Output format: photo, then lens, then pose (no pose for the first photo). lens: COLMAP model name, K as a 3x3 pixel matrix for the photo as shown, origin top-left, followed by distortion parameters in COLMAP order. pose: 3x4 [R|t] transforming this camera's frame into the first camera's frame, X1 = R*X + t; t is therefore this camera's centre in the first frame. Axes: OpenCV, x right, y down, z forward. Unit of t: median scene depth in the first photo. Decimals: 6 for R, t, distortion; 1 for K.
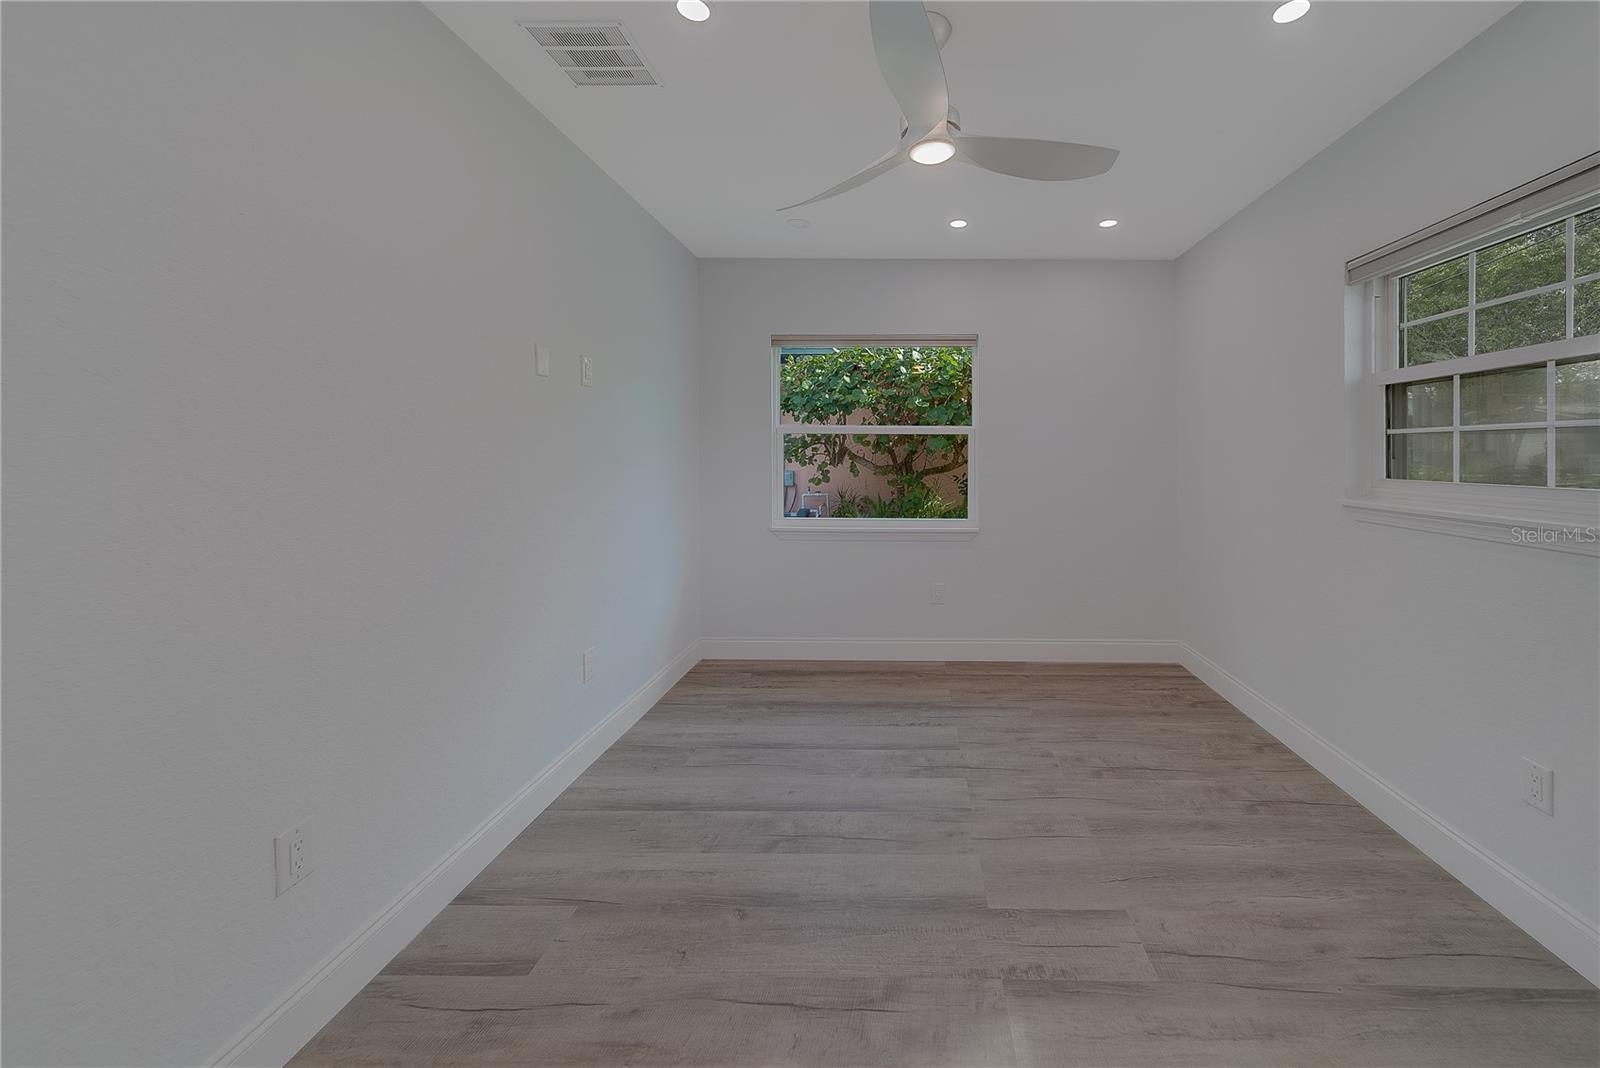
lens RADIAL K [[582.8, 0, 800.2], [0, 582.8, 455.0], [0, 0, 1]] dist [0.001105, 0.000174]
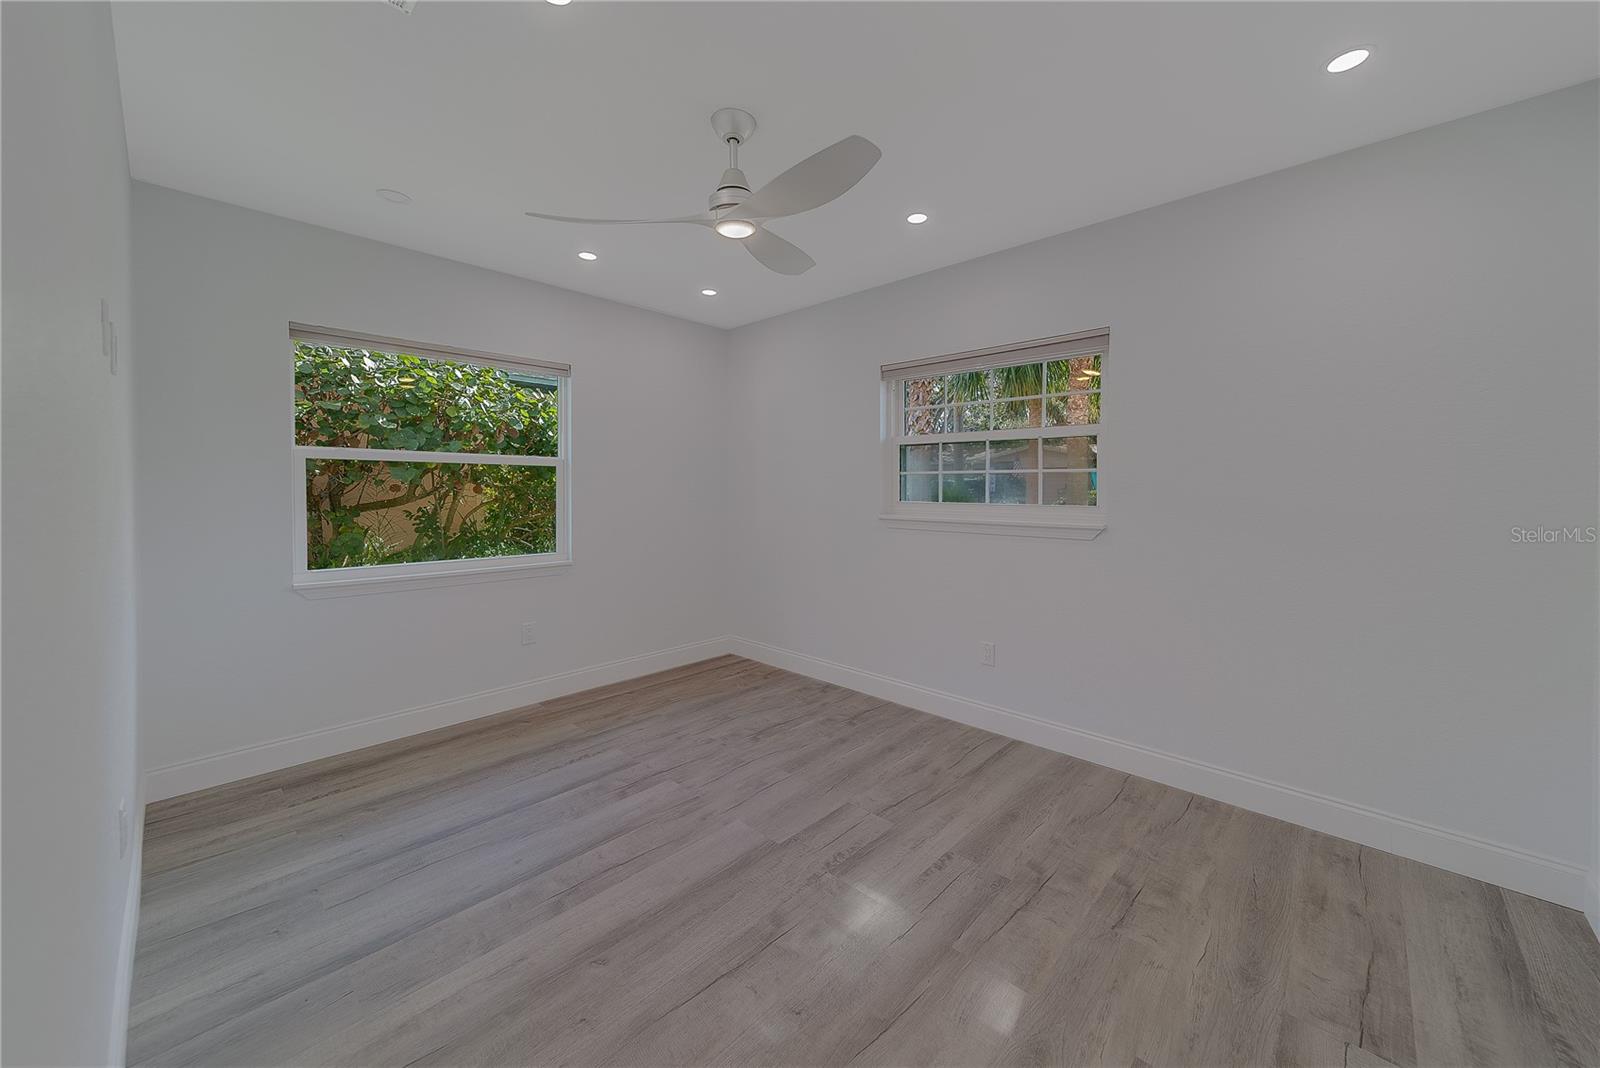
lens RADIAL K [[591.8, 0, 800.7], [0, 591.8, 489.6], [0, 0, 1]] dist [0.000958, -0.000015]
pose [[0.678816, -0.002699, 0.734304, -0.399491], [-0.001379, 0.999987, 0.004950, -0.001090], [-0.734307, -0.004373, 0.678803, 0.062704]]
